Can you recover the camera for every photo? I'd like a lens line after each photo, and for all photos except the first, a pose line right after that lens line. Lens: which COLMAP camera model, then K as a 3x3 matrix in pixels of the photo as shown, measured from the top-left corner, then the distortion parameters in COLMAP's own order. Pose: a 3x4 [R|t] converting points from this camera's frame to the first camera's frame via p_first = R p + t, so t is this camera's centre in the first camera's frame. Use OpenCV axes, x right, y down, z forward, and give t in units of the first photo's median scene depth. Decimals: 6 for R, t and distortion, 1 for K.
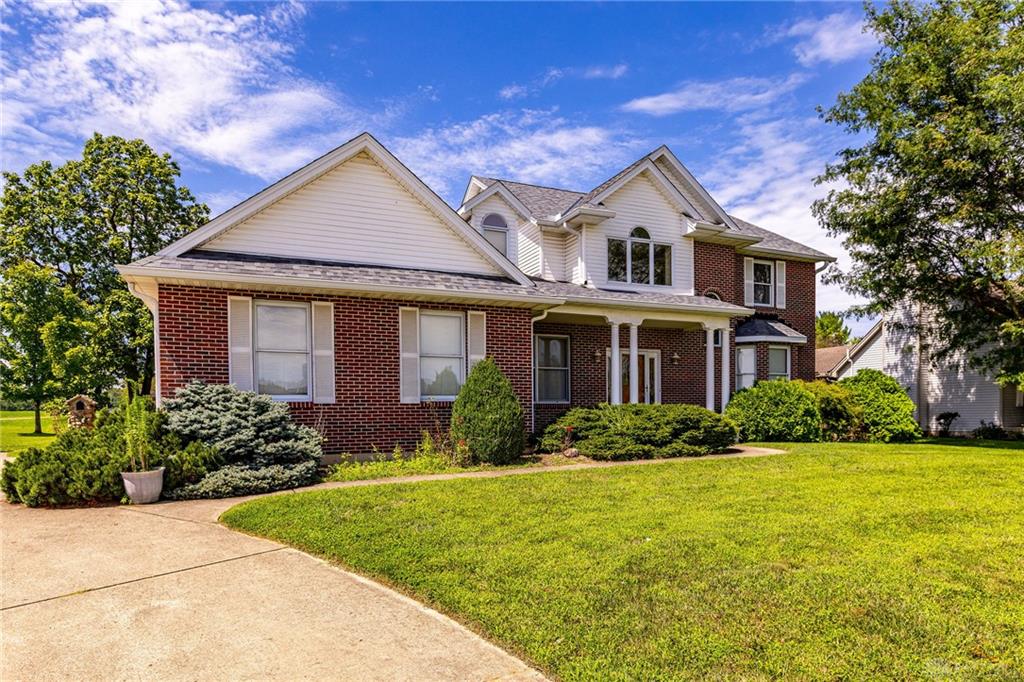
lens RADIAL K [[594.2, 0, 513.0], [0, 594.2, 397.8], [0, 0, 1]] dist [-0.000363, 0.000568]
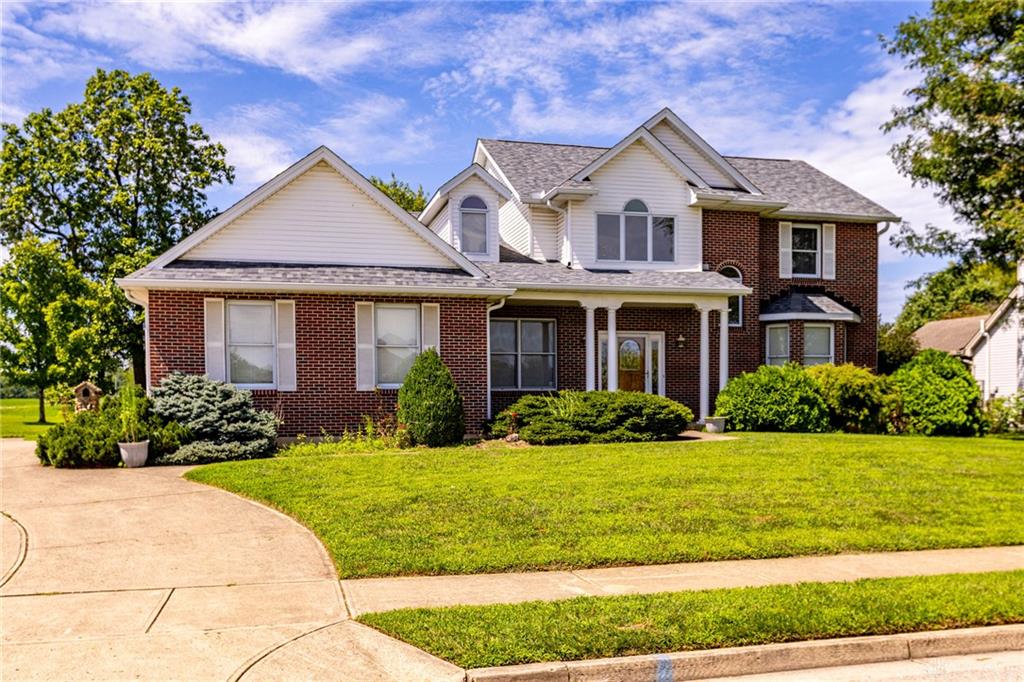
lens RADIAL K [[847.6, 0, 512.1], [0, 847.6, 378.9], [0, 0, 1]] dist [-0.001455, -0.007472]
pose [[0.987696, -0.002195, -0.156373, 0.269443], [0.001796, 0.999995, -0.002695, -0.006312], [0.156378, 0.002381, 0.987694, -0.390173]]
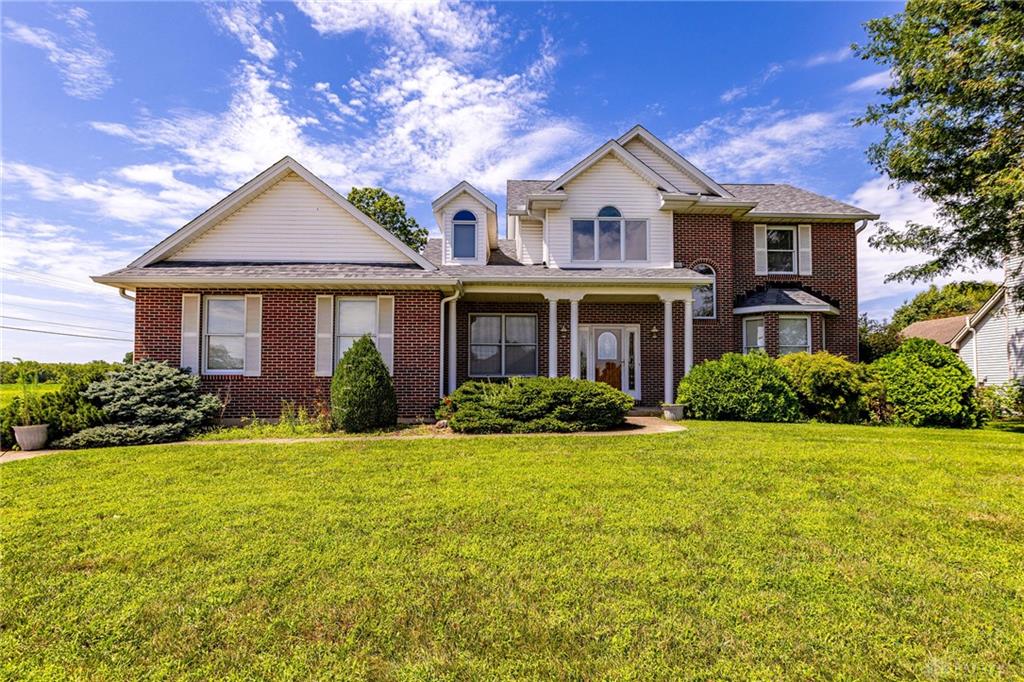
lens RADIAL K [[497.7, 0, 526.8], [0, 497.7, 344.2], [0, 0, 1]] dist [0.000486, 0.000339]
pose [[0.934791, -0.019549, -0.354659, 0.448842], [-0.000514, 0.998409, -0.056390, 0.000775], [0.355197, 0.052895, 0.933294, 0.181549]]
